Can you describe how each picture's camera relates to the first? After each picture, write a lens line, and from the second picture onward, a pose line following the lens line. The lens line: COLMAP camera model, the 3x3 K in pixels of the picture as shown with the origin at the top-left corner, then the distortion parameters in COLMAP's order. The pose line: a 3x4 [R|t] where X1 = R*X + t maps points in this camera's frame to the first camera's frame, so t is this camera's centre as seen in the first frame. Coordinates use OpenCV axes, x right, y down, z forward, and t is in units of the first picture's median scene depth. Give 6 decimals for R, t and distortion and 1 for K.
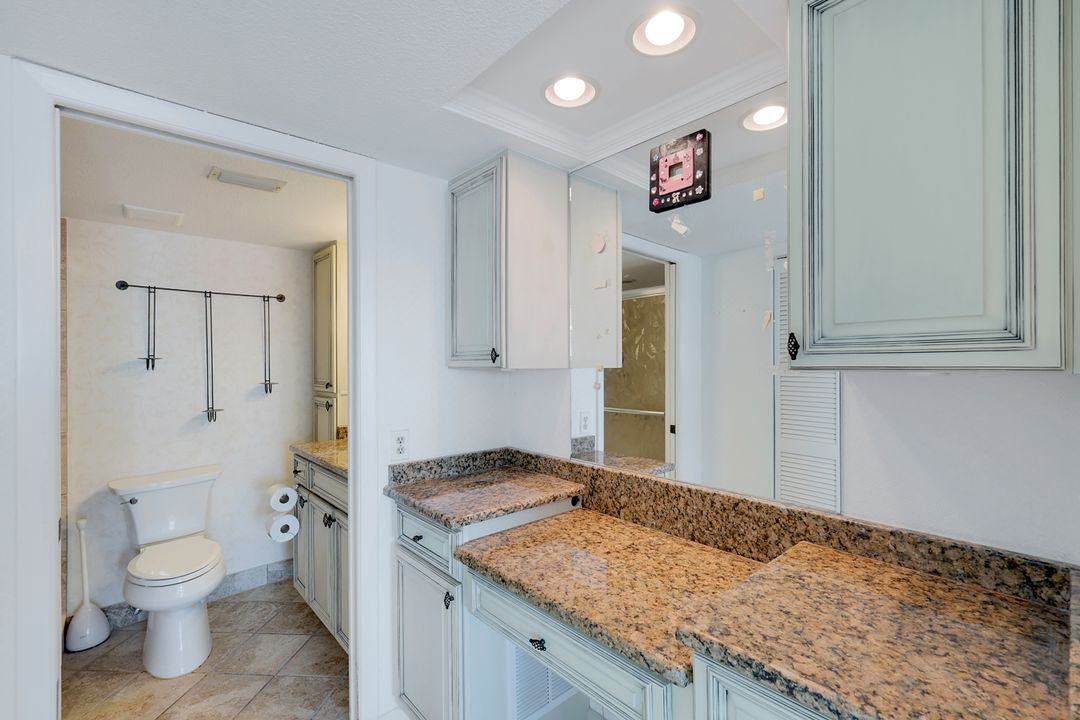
lens RADIAL K [[475.7, 0, 547.2], [0, 475.7, 362.1], [0, 0, 1]] dist [0.004113, -0.000296]
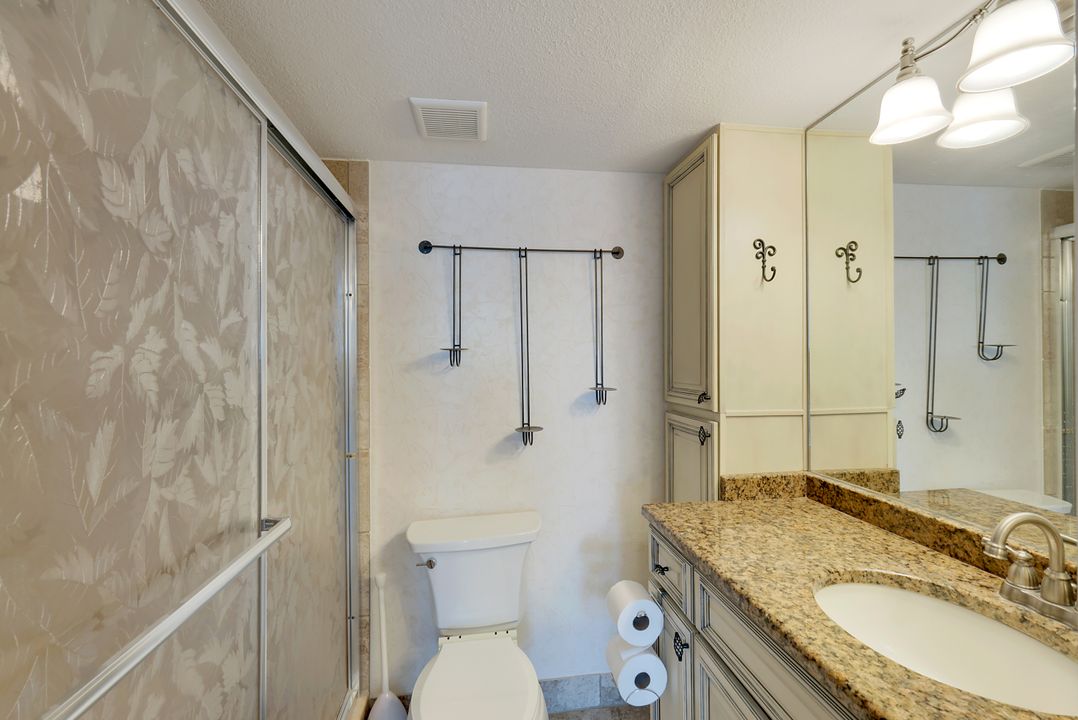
lens RADIAL K [[474.8, 0, 539.0], [0, 474.8, 358.7], [0, 0, 1]] dist [0.004113, -0.000296]
pose [[0.823808, 0.001651, -0.566866, -0.318973], [0.000265, 0.999995, 0.003298, 0.003277], [0.566868, -0.002867, 0.823803, 0.468615]]
